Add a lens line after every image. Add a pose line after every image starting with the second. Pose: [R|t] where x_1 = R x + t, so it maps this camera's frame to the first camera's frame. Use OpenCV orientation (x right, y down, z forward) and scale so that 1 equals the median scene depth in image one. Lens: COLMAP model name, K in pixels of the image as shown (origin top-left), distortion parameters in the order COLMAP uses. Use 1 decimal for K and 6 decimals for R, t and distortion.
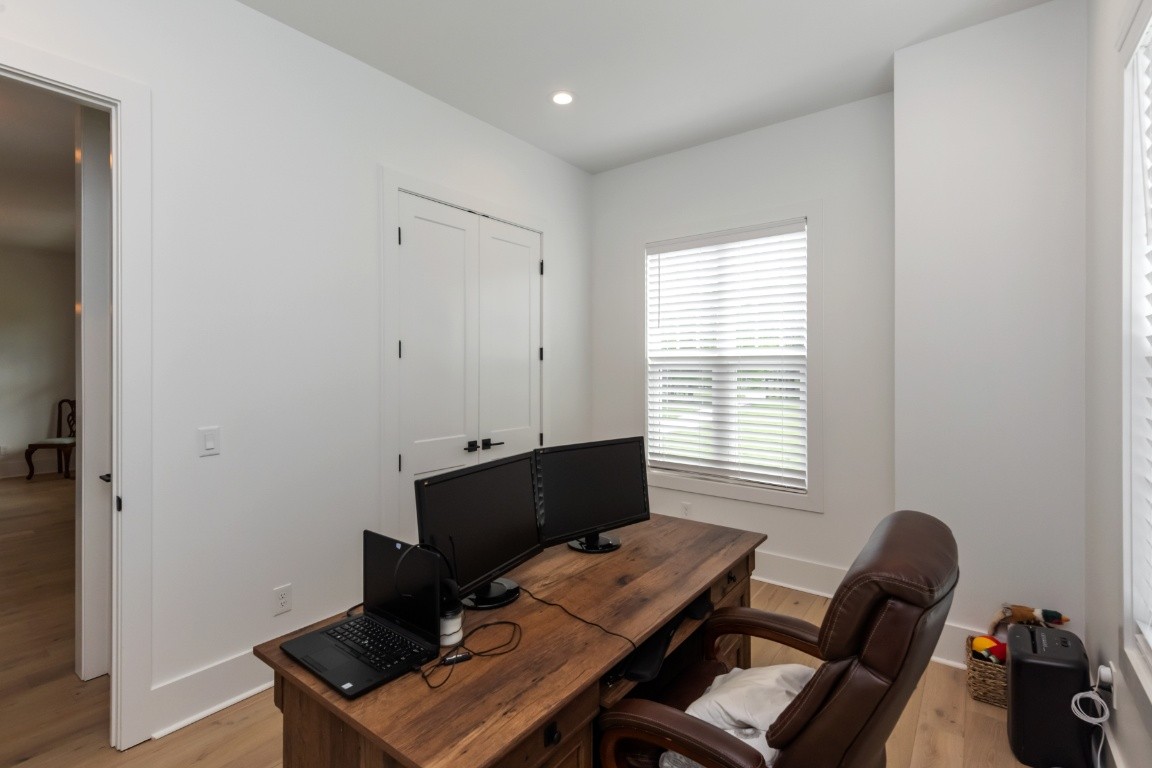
lens RADIAL K [[525.8, 0, 572.4], [0, 525.8, 377.5], [0, 0, 1]] dist [0.000212, -0.000048]
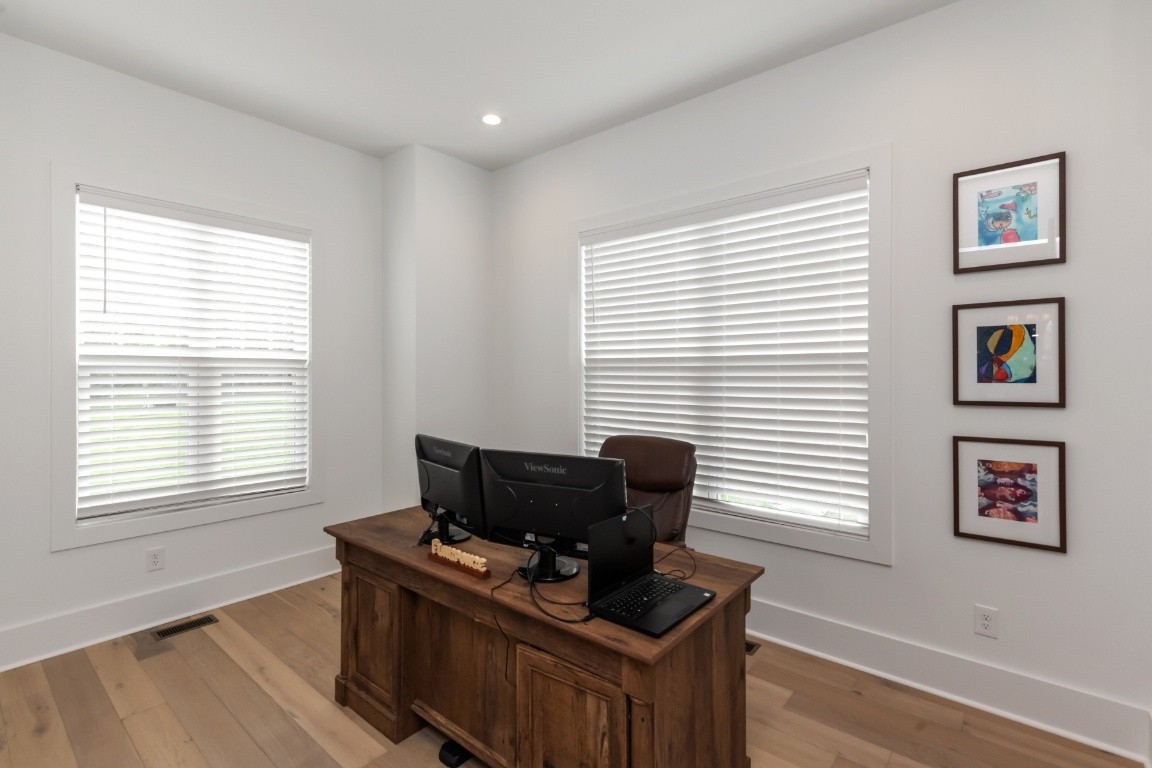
lens RADIAL K [[525.8, 0, 572.4], [0, 525.8, 377.5], [0, 0, 1]] dist [0.000212, -0.000048]
pose [[0.030007, -0.010582, 0.999494, -0.545198], [0.016873, 0.999807, 0.010079, -0.006803], [-0.999407, 0.016562, 0.030180, 0.387196]]
